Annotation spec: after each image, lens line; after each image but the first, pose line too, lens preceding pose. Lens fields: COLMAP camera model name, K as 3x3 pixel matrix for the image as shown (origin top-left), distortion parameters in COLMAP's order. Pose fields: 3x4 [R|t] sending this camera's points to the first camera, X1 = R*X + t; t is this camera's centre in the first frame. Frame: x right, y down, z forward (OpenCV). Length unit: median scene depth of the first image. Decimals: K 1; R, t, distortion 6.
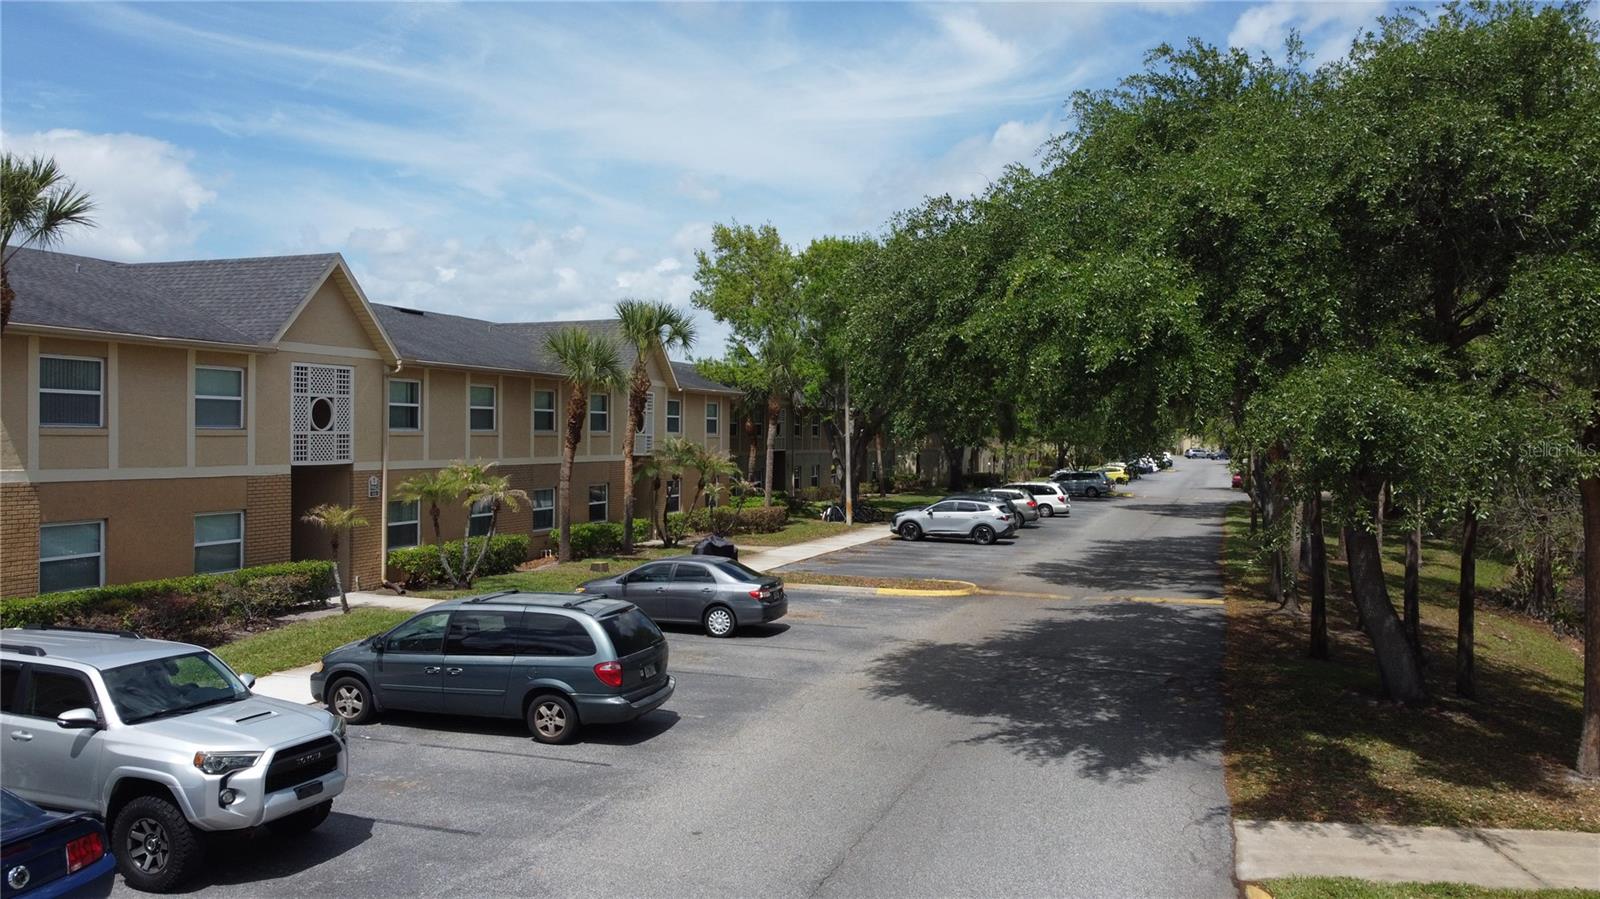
lens RADIAL K [[1230.9, 0, 795.6], [0, 1230.9, 445.3], [0, 0, 1]] dist [0.003836, -0.002565]
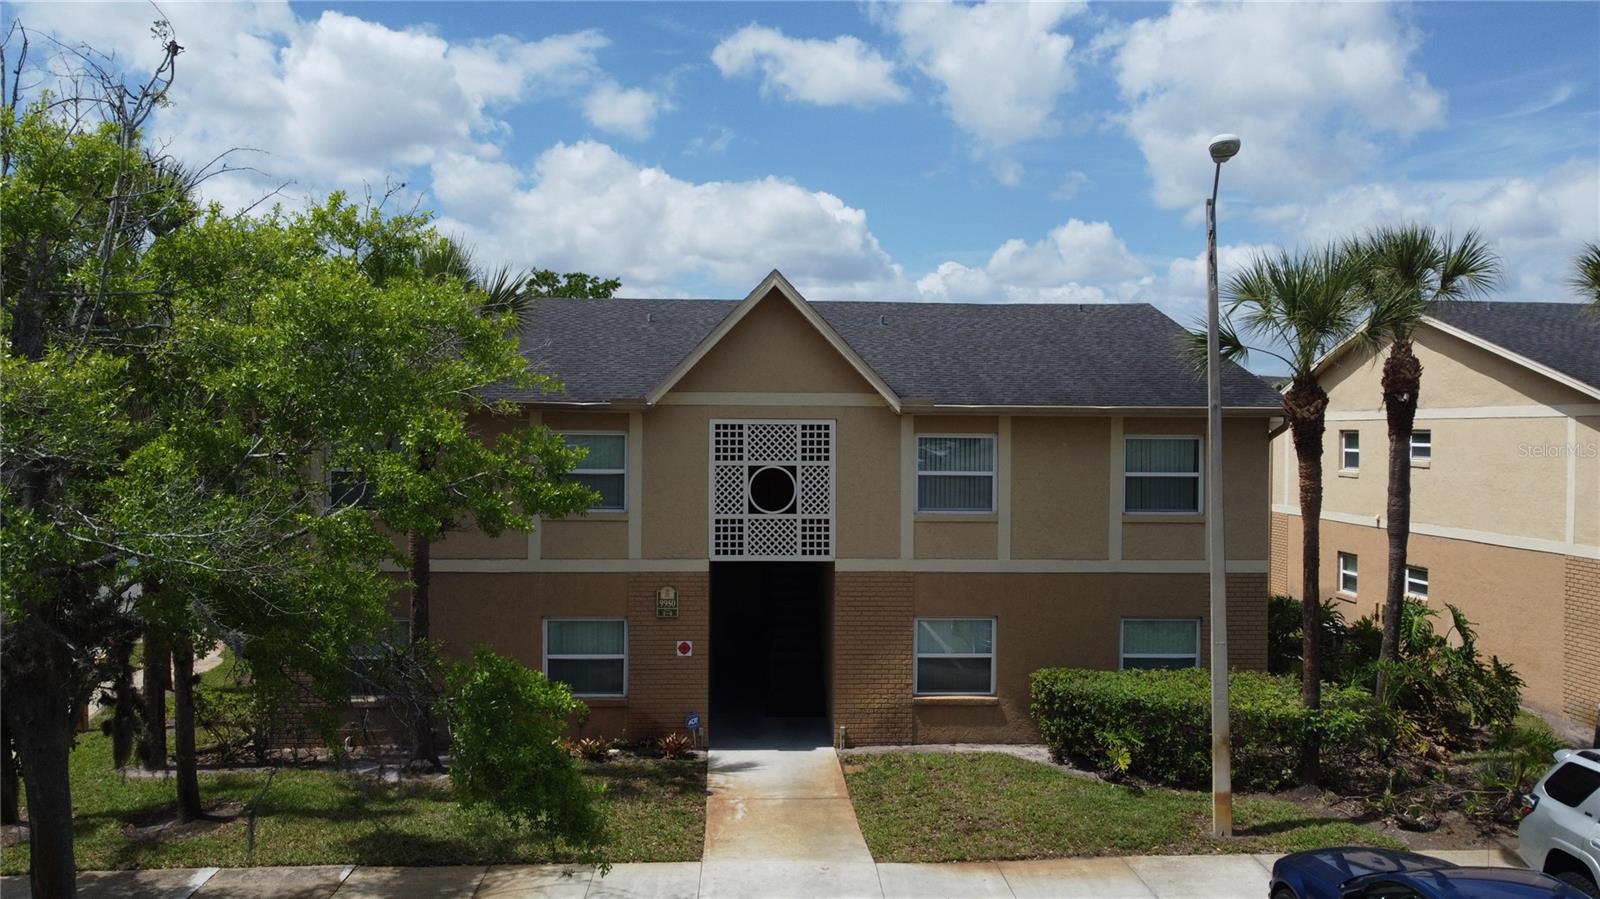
lens RADIAL K [[1230.9, 0, 766.3], [0, 1230.9, 495.9], [0, 0, 1]] dist [0.003836, -0.002565]
pose [[0.374067, -0.018074, -0.927225, 0.262718], [-0.010793, 0.999658, -0.023841, -0.004878], [0.927339, 0.018926, 0.373744, 0.710033]]
